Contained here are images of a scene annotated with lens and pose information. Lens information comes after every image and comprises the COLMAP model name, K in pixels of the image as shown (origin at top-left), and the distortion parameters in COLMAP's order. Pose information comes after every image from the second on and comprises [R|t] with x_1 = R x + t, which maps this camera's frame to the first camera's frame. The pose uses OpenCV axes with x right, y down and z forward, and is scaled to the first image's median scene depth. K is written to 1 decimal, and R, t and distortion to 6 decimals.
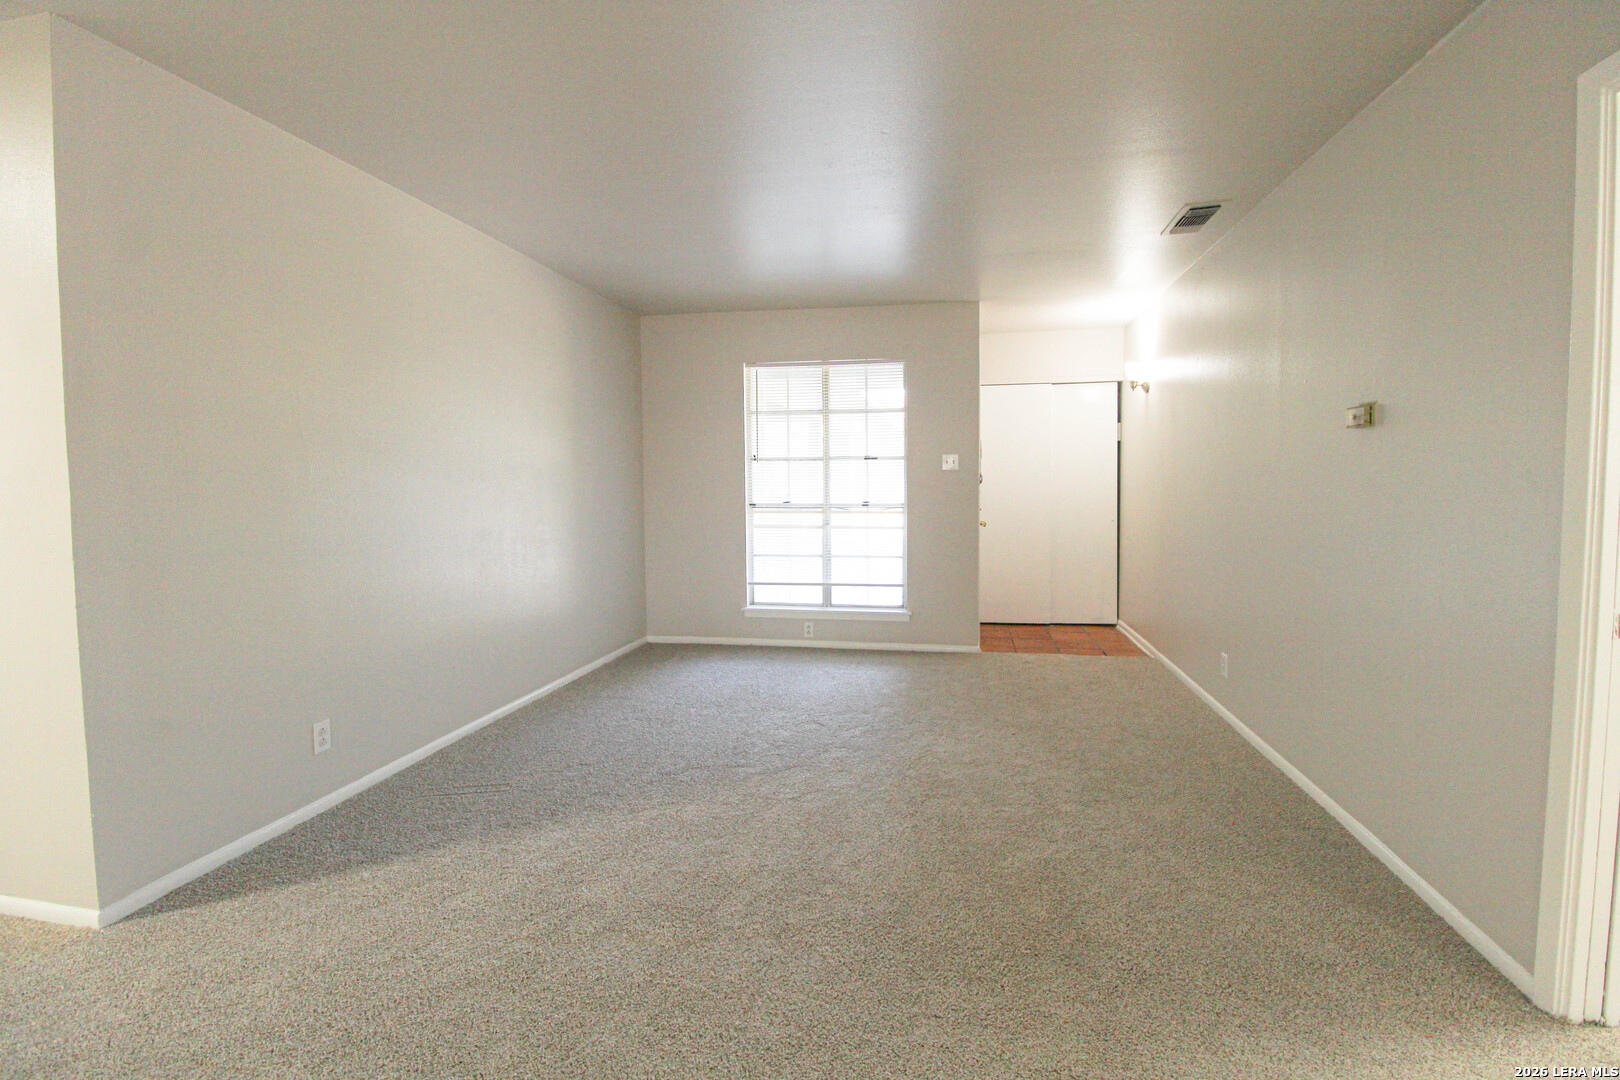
lens RADIAL K [[748.0, 0, 829.2], [0, 748.0, 519.8], [0, 0, 1]] dist [-0.001696, -0.011733]
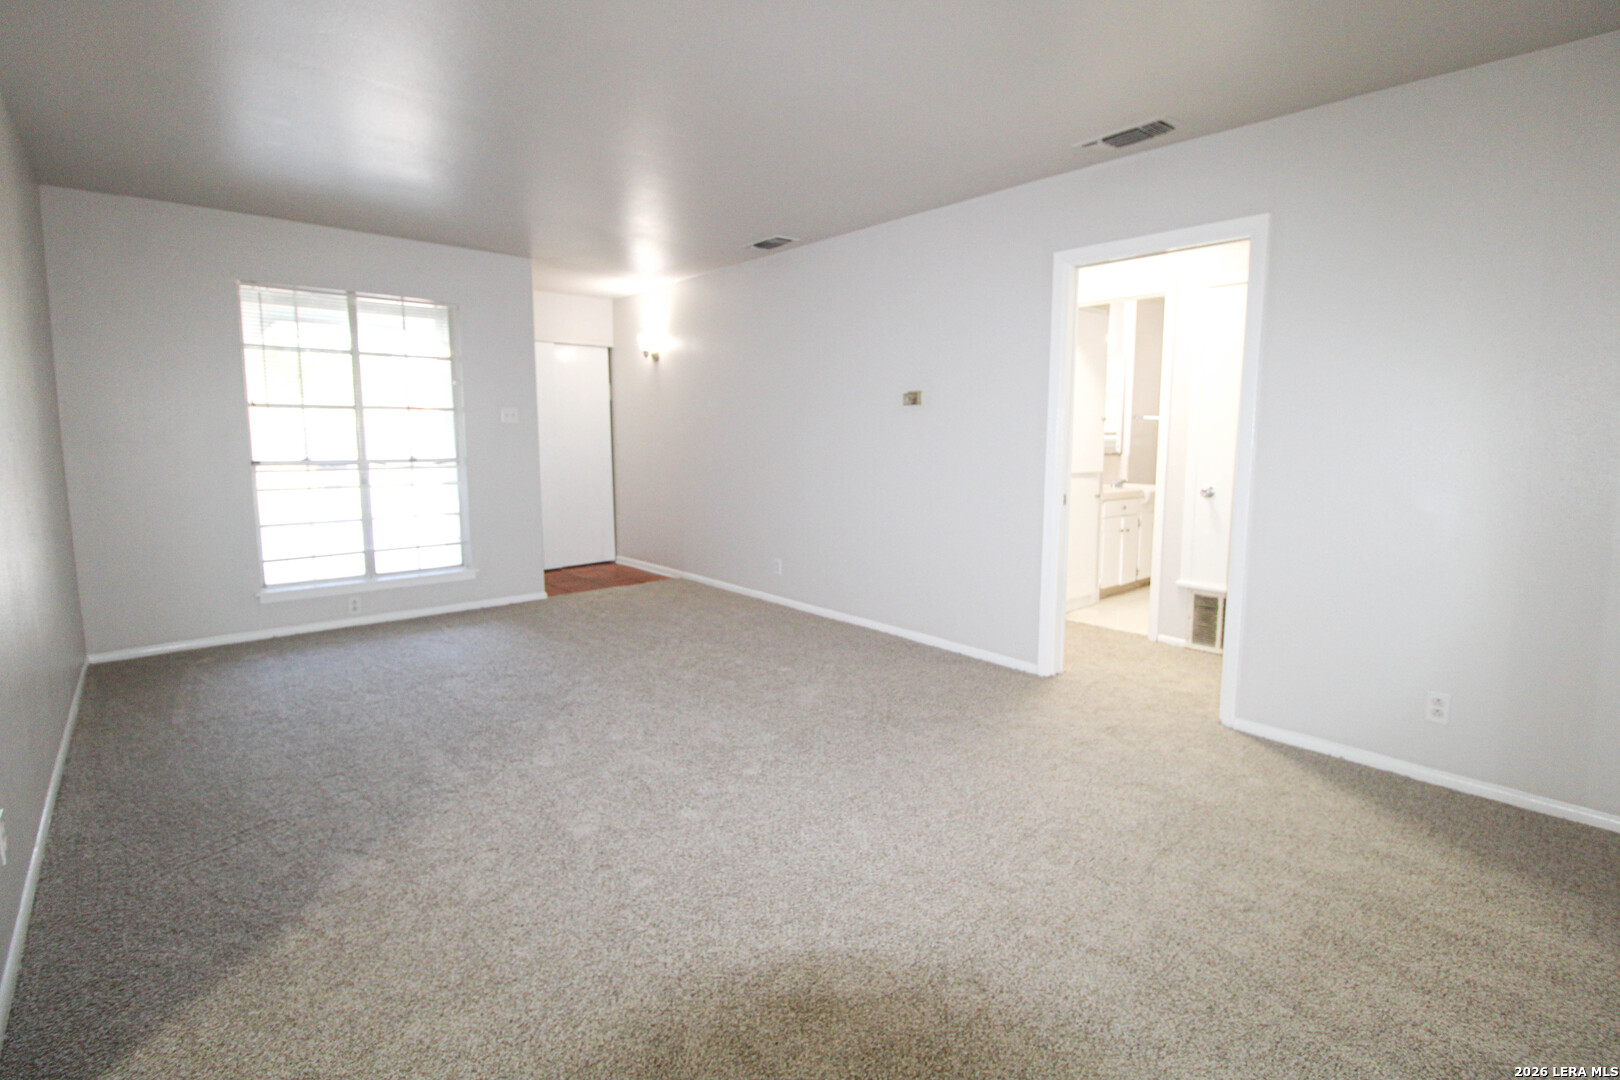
lens RADIAL K [[748.0, 0, 829.2], [0, 748.0, 519.8], [0, 0, 1]] dist [-0.001696, -0.011733]
pose [[0.610365, -0.080322, 0.788037, -0.364378], [0.032941, 0.996559, 0.076062, 0.000496], [-0.791435, -0.020467, 0.610911, 0.039791]]
